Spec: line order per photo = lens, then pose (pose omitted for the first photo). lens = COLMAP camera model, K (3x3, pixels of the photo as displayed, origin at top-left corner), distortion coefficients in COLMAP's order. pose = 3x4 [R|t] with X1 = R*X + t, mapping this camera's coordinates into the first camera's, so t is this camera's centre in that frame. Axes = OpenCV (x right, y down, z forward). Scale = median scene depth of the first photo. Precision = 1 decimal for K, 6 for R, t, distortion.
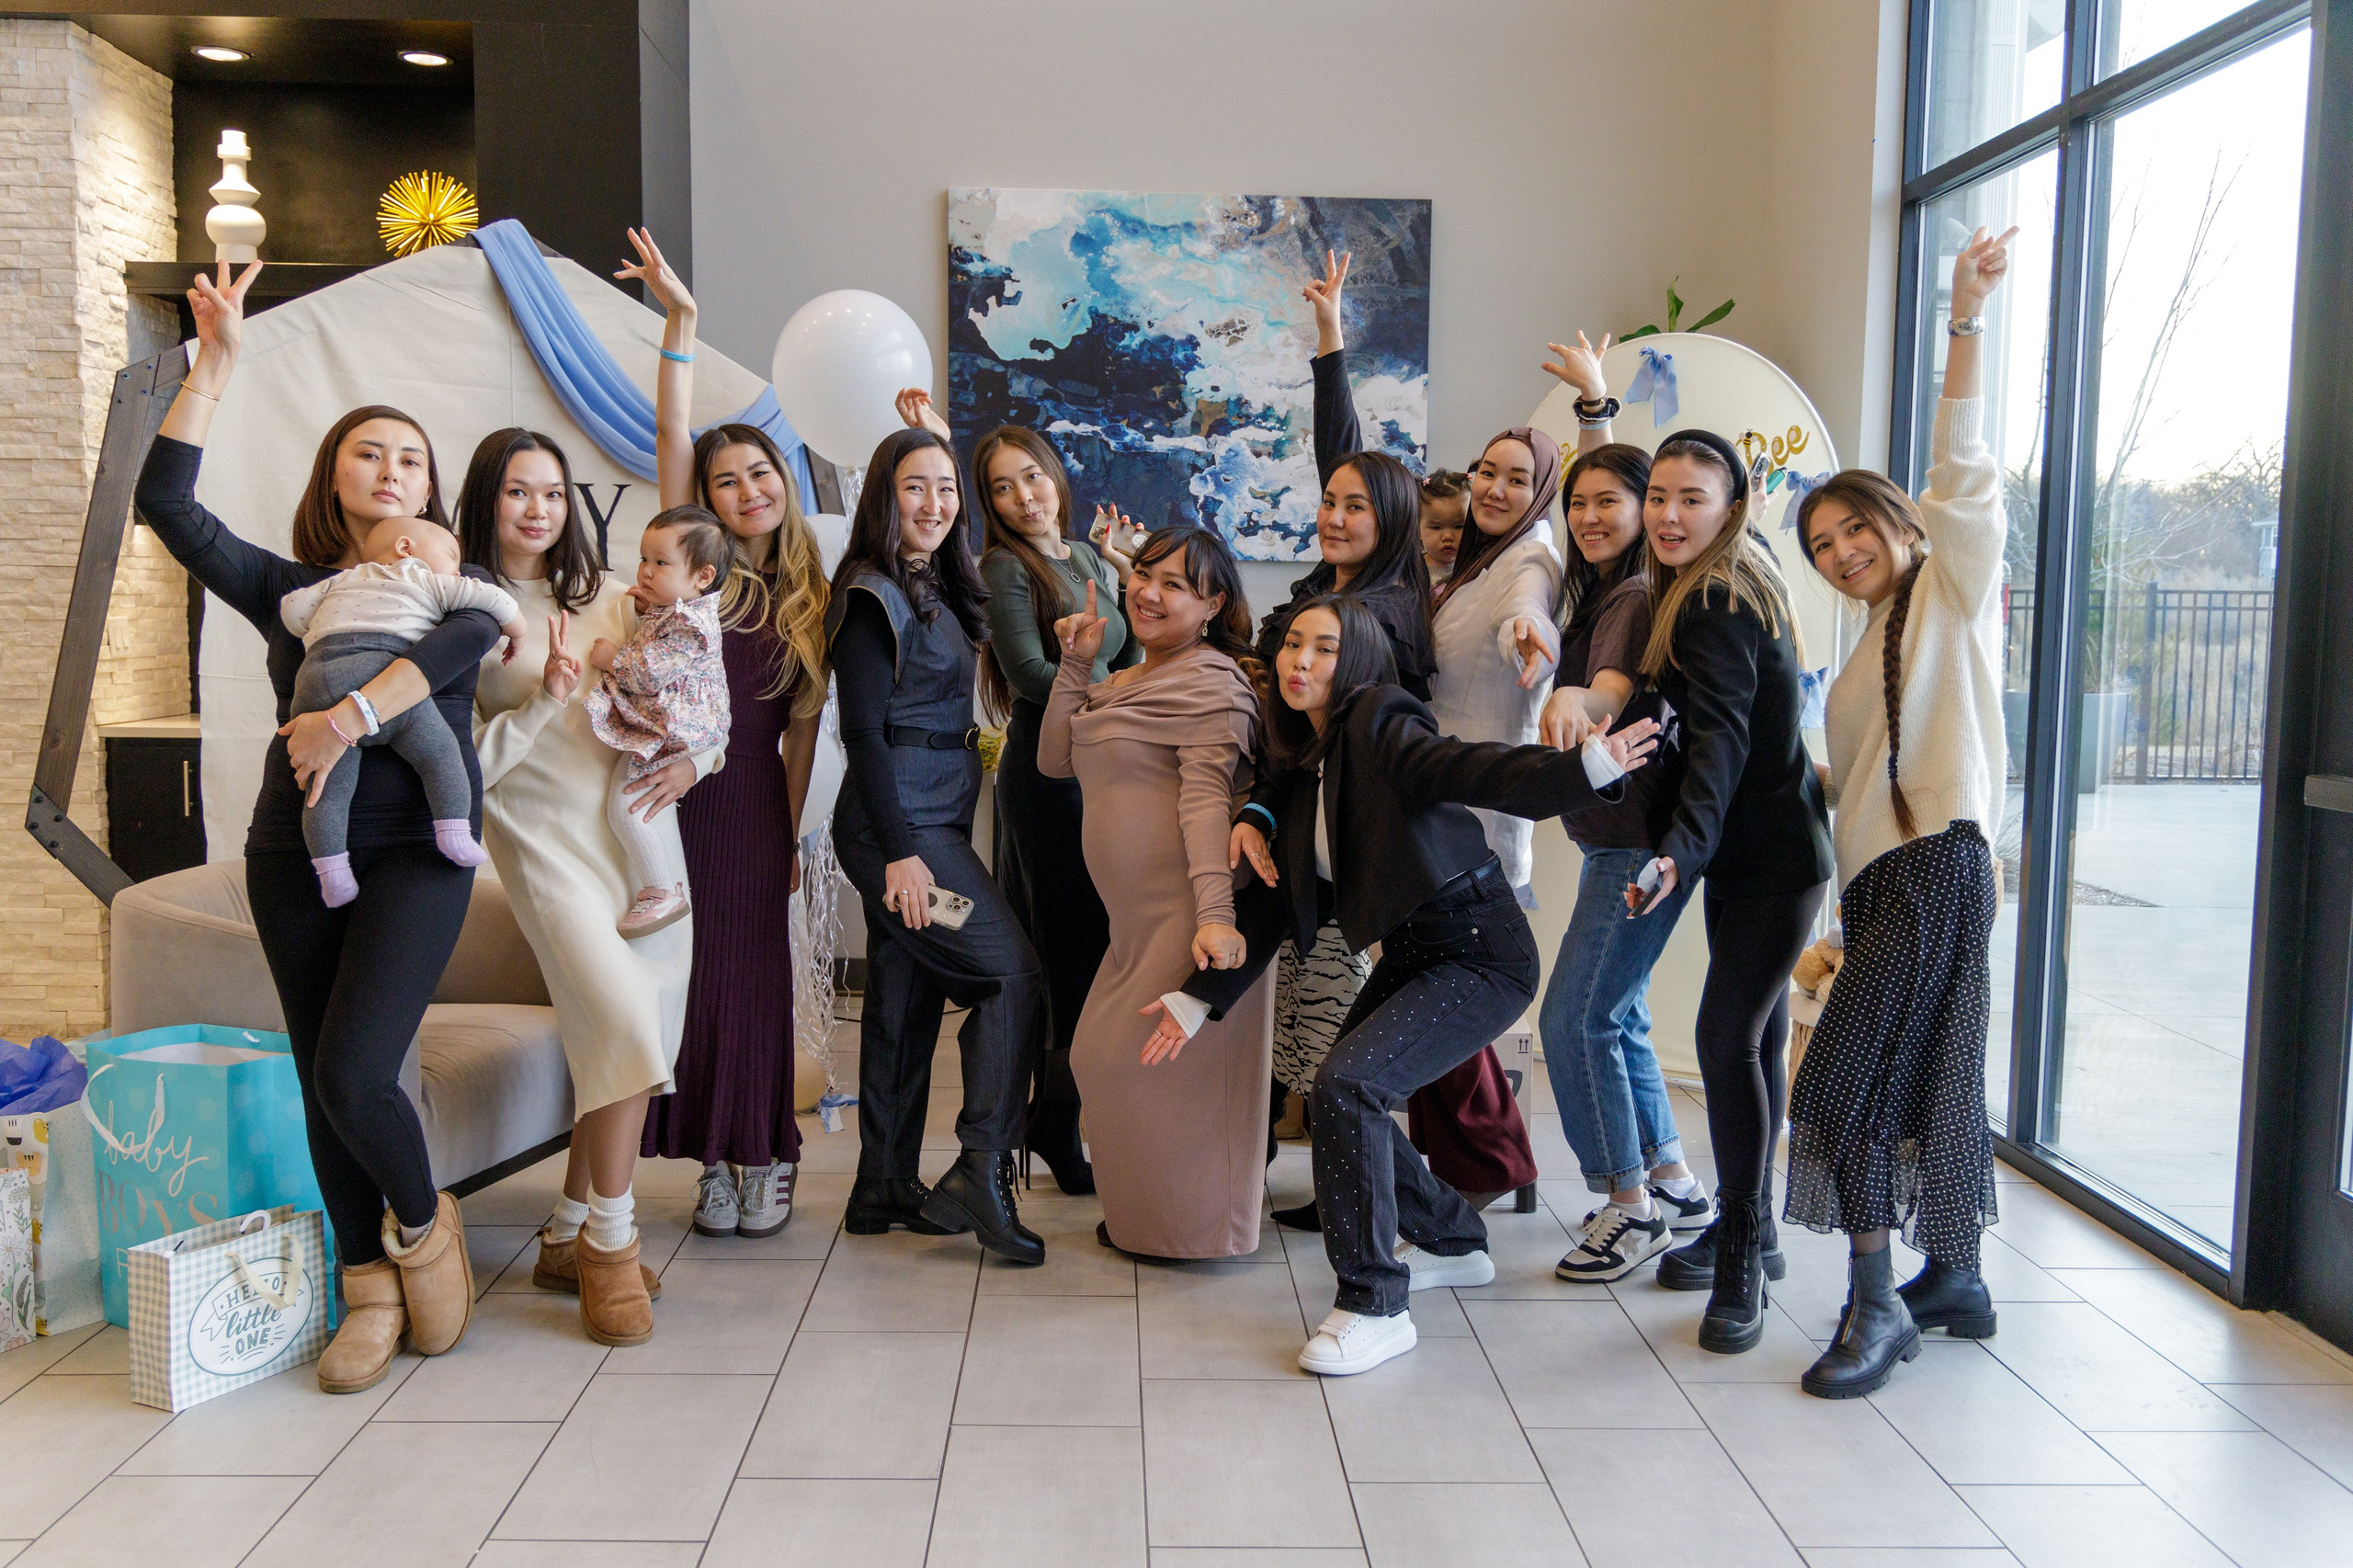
lens RADIAL K [[2076.2, 0, 1212.0], [0, 2076.2, 793.4], [0, 0, 1]] dist [-0.017937, 0.014165]
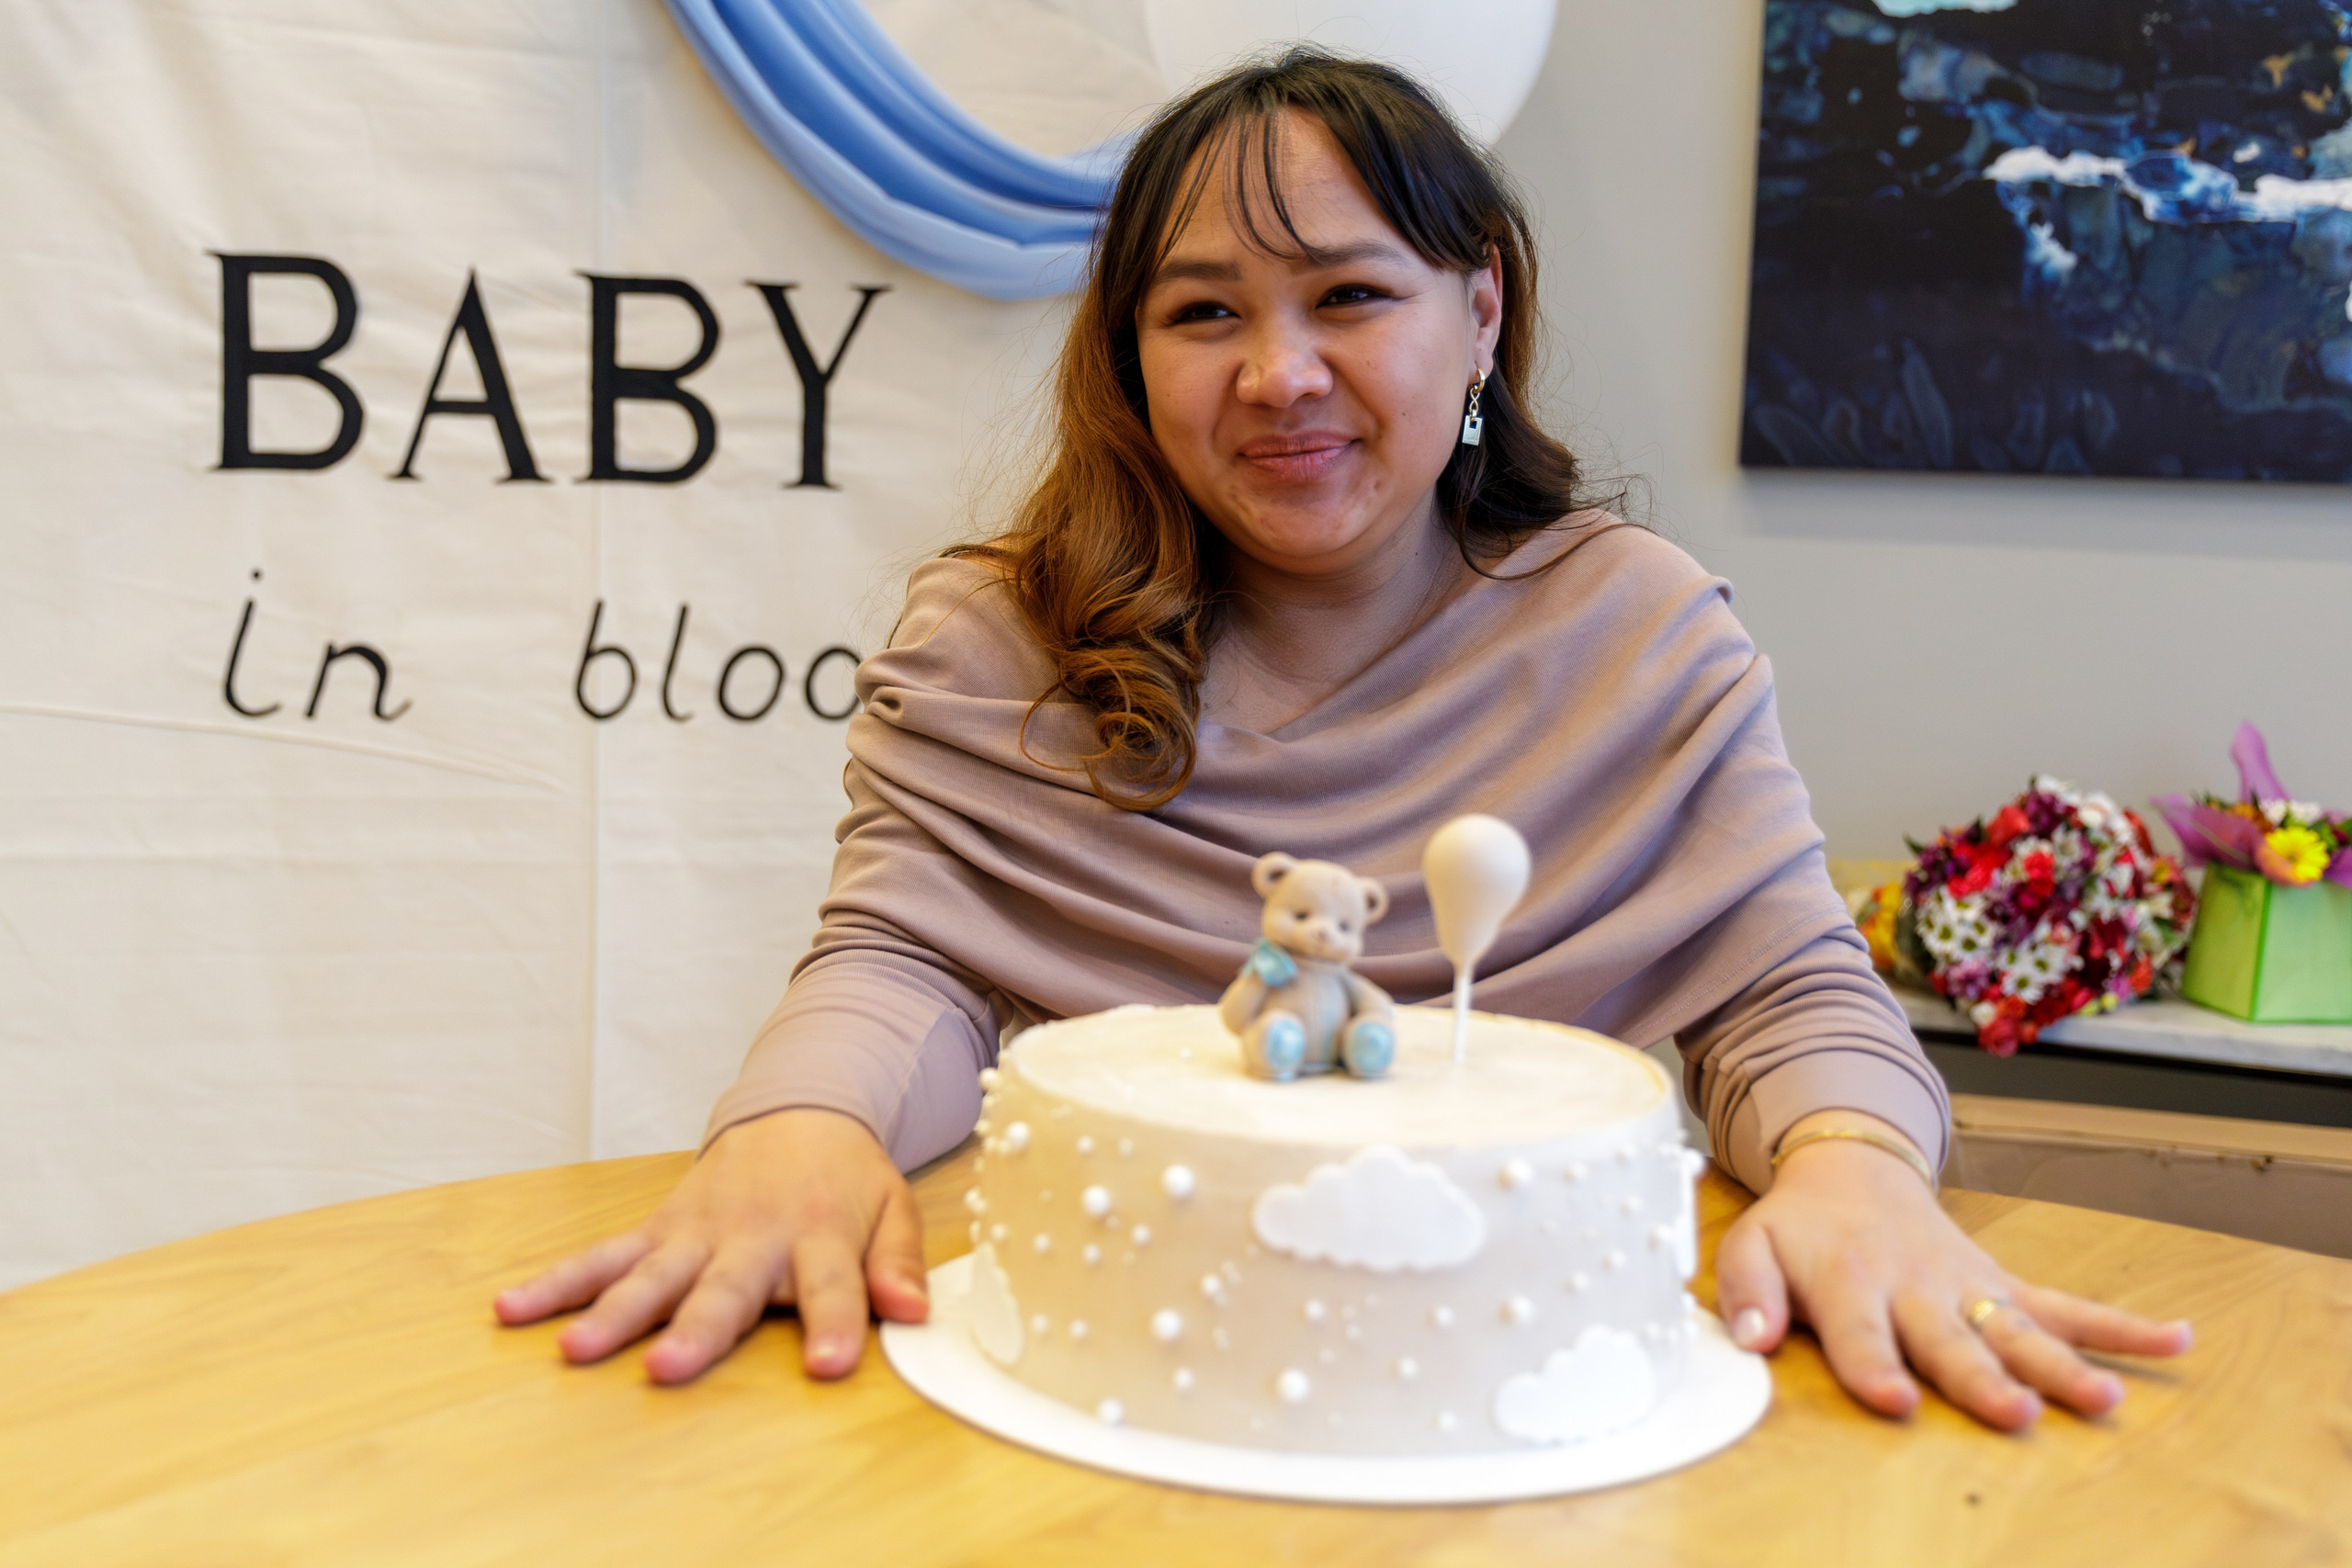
lens RADIAL K [[2700.7, 0, 1171.2], [0, 2700.7, 768.9], [0, 0, 1]] dist [0.011779, 0.000000]
pose [[0.906900, 0.056703, -0.417513, 0.006649], [-0.060481, 0.998161, 0.004186, -0.046294], [0.416982, 0.021455, 0.908661, 0.432390]]
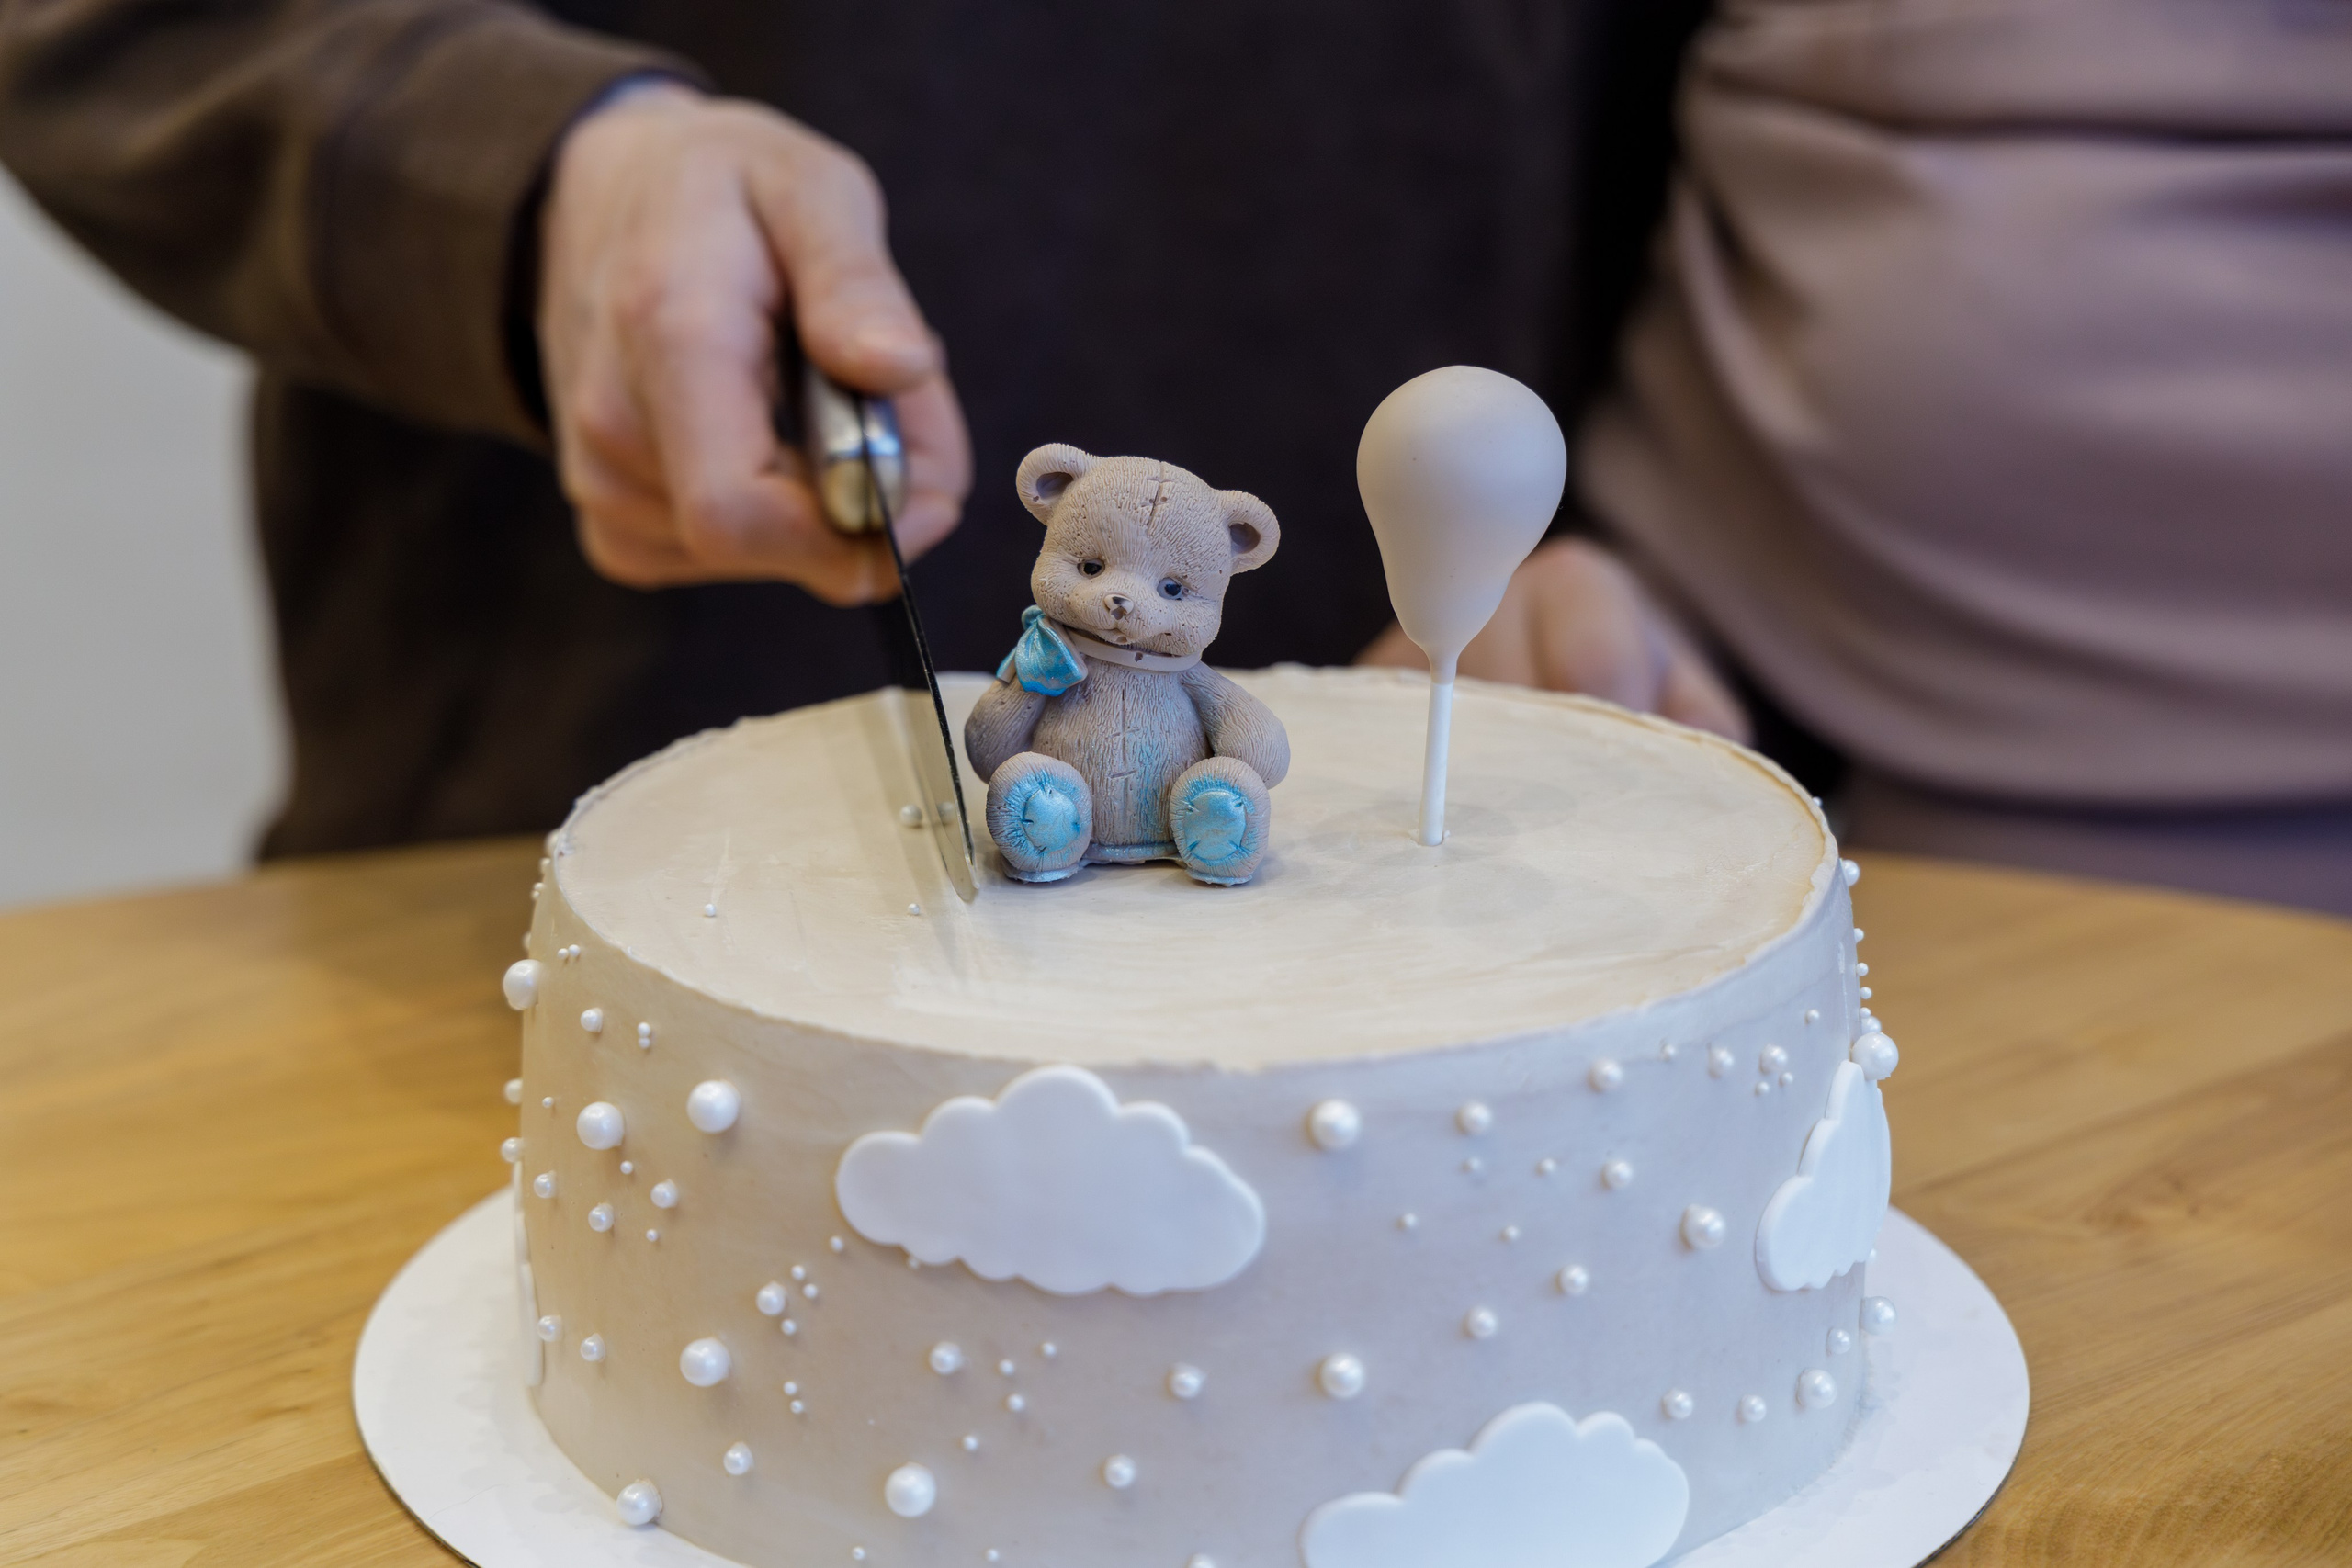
lens RADIAL K [[5289.8, 0, 1178.5], [0, 5289.8, 788.3], [0, 0, 1]] dist [-0.002436, 0.000000]
pose [[0.783362, 0.161898, -0.600111, 0.042298], [-0.042274, 0.977124, 0.208425, -0.062262], [0.620127, -0.137903, 0.772286, 0.454277]]
